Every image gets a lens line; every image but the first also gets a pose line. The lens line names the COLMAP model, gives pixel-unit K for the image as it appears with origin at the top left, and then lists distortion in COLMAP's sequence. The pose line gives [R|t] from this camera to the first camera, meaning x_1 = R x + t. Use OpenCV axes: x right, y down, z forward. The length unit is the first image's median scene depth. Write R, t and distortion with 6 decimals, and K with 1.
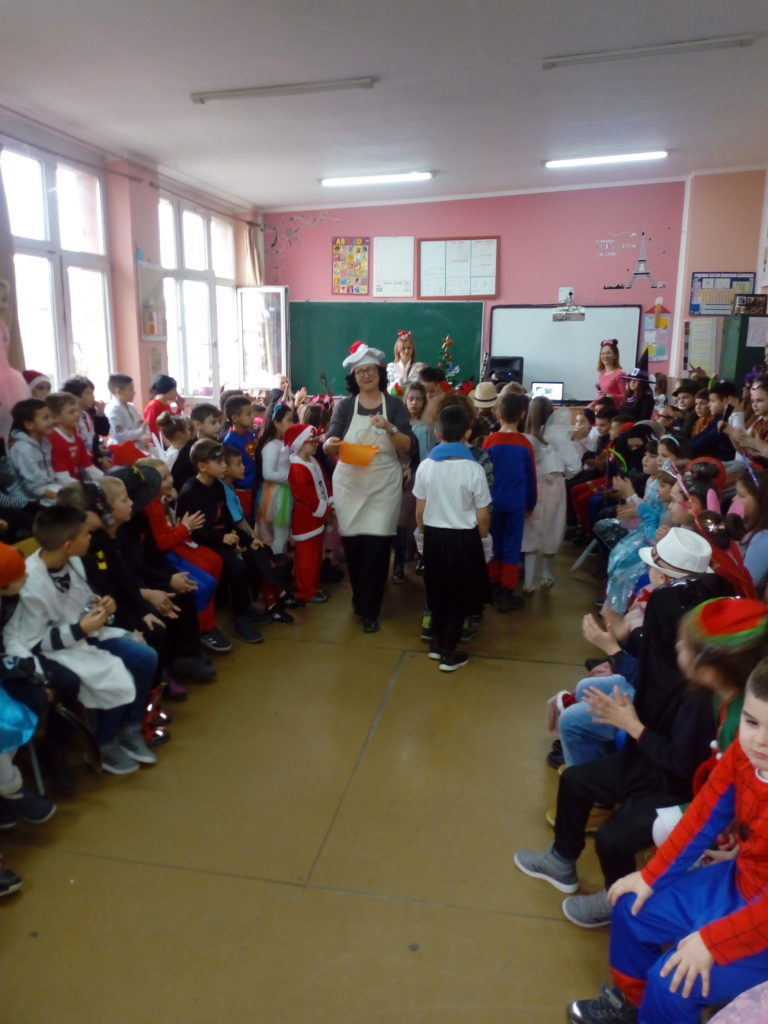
lens RADIAL K [[803.1, 0, 387.6], [0, 803.1, 513.2], [0, 0, 1]] dist [0.090412, -0.110679]
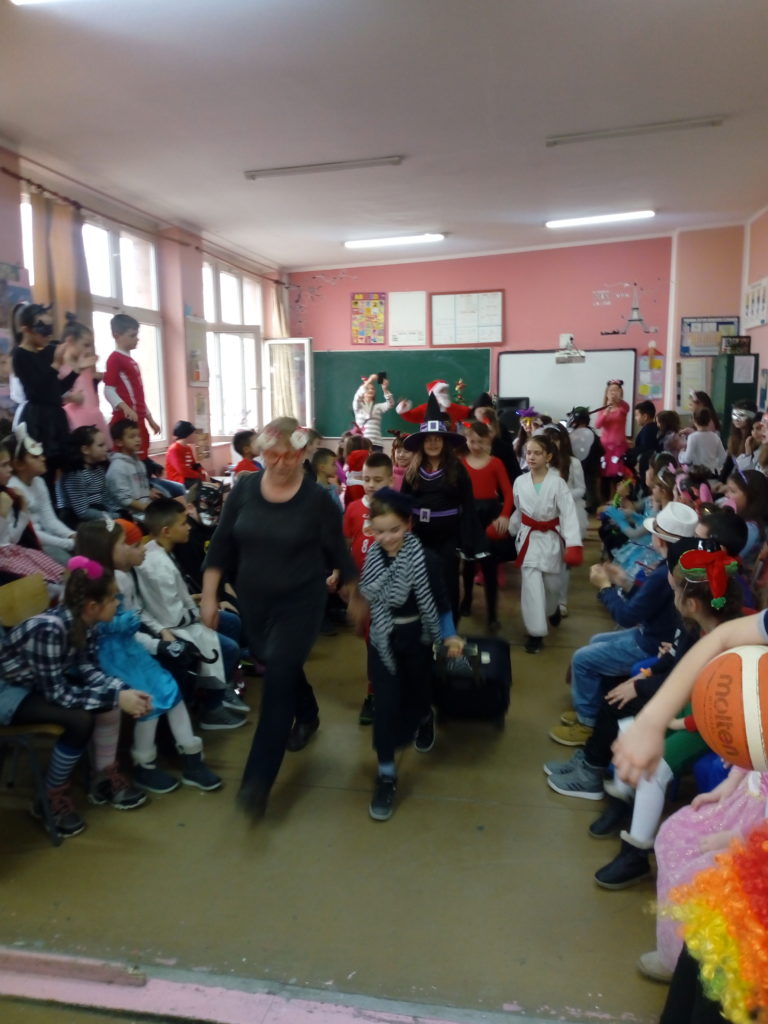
lens RADIAL K [[803.1, 0, 390.1], [0, 803.1, 513.8], [0, 0, 1]] dist [0.090412, -0.110679]
pose [[0.999812, -0.018986, 0.003946, -0.029519], [0.019203, 0.997691, -0.065143, 0.033008], [-0.002700, 0.065207, 0.997868, -0.079308]]
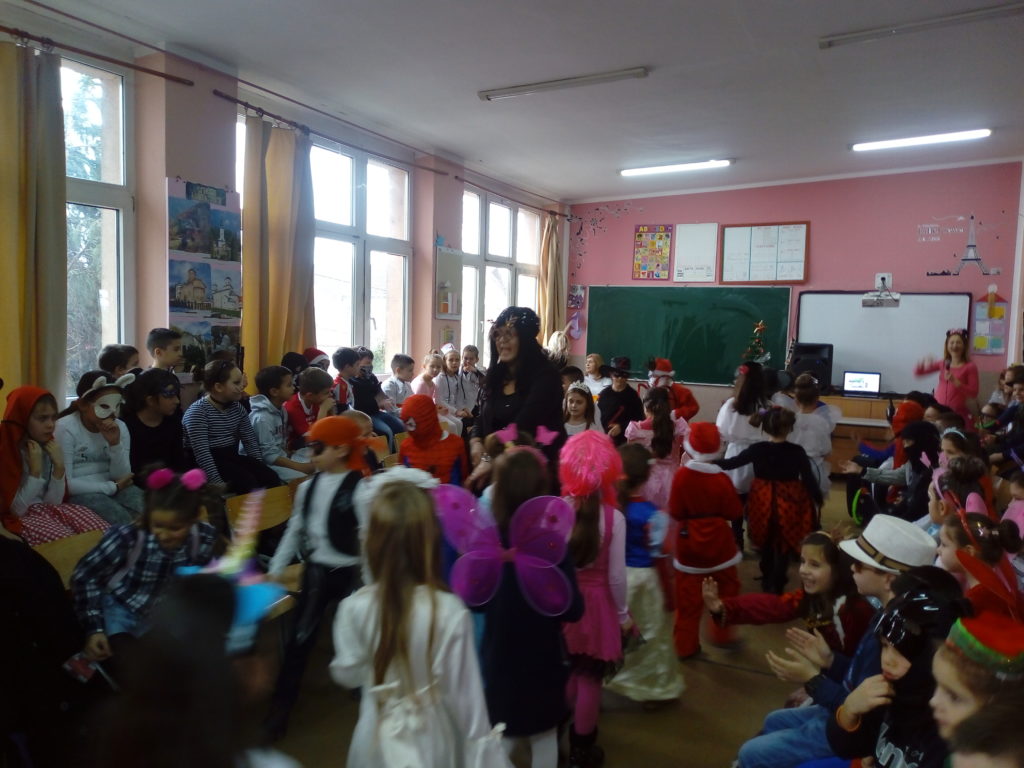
lens RADIAL K [[803.1, 0, 530.7], [0, 803.1, 385.8], [0, 0, 1]] dist [0.090412, -0.110679]
pose [[0.970957, 0.039590, -0.235955, 0.058476], [-0.072551, 0.988498, -0.132693, 0.003421], [0.227987, 0.145959, 0.962662, 0.027779]]
